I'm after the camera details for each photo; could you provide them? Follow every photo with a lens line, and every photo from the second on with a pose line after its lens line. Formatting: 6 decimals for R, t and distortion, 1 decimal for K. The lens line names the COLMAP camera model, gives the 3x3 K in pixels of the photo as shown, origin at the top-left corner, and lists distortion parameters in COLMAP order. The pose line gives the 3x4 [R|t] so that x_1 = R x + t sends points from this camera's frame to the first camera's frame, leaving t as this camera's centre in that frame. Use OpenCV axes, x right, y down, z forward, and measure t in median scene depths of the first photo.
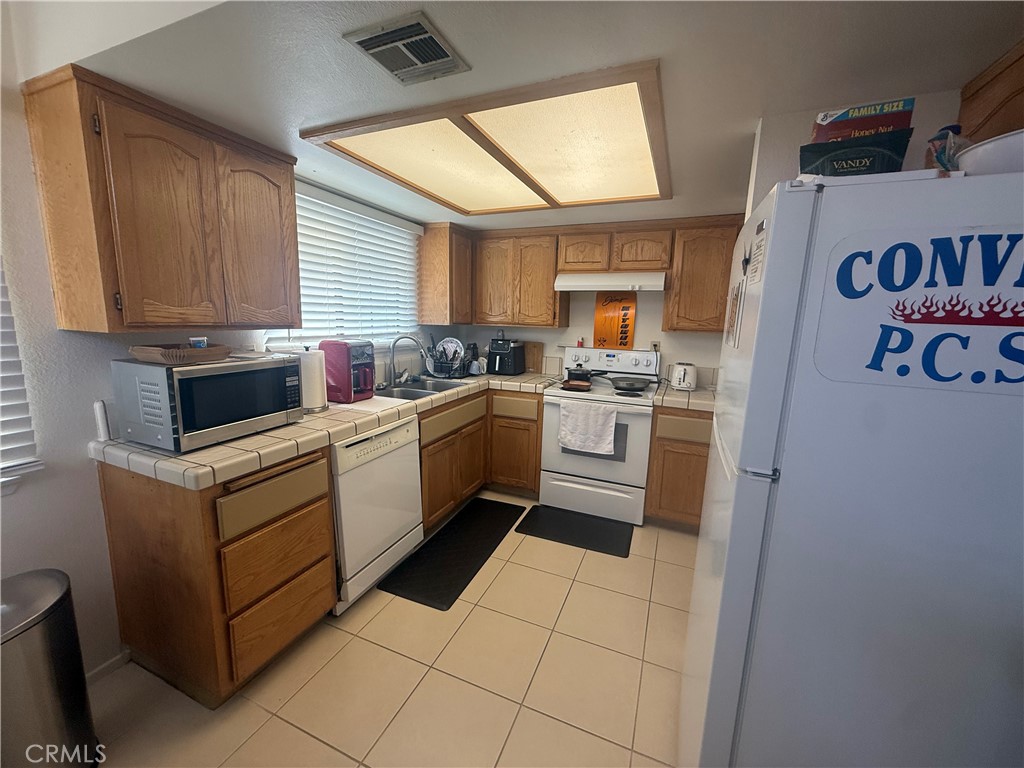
lens RADIAL K [[408.0, 0, 509.4], [0, 408.0, 384.1], [0, 0, 1]] dist [0.001603, -0.000577]
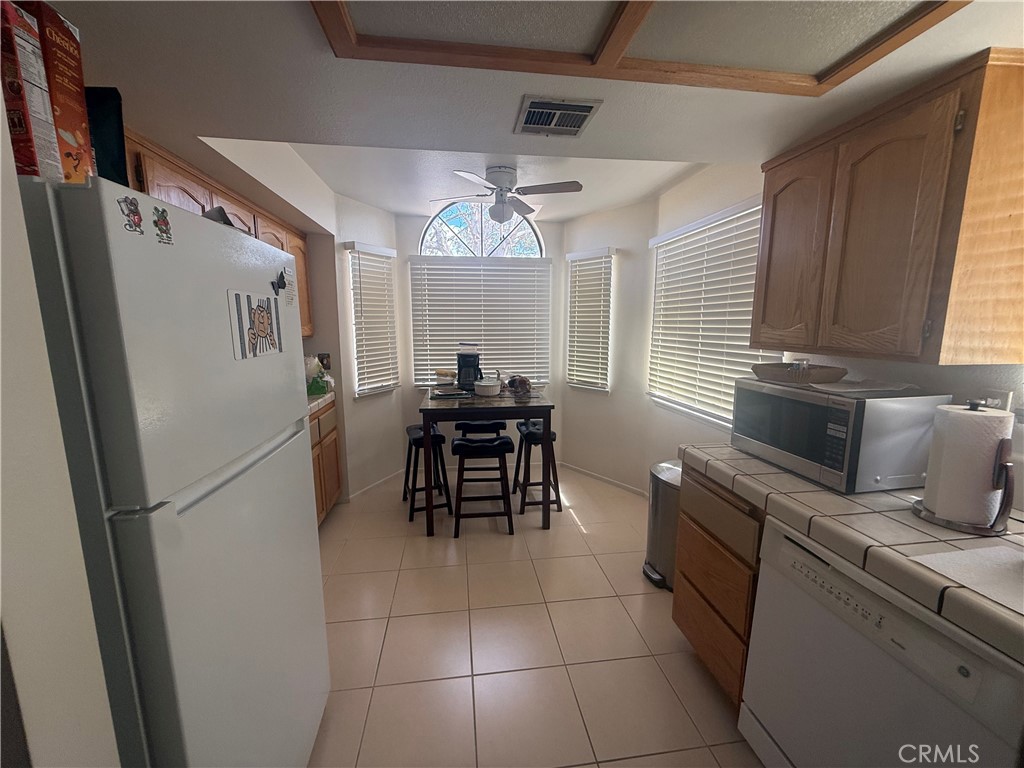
lens RADIAL K [[408.0, 0, 509.4], [0, 408.0, 384.1], [0, 0, 1]] dist [0.001603, -0.000577]
pose [[-0.859889, 0.049245, -0.508099, 0.320637], [-0.105729, 0.956572, 0.271644, -0.223521], [0.499411, 0.287305, -0.817340, 1.310501]]
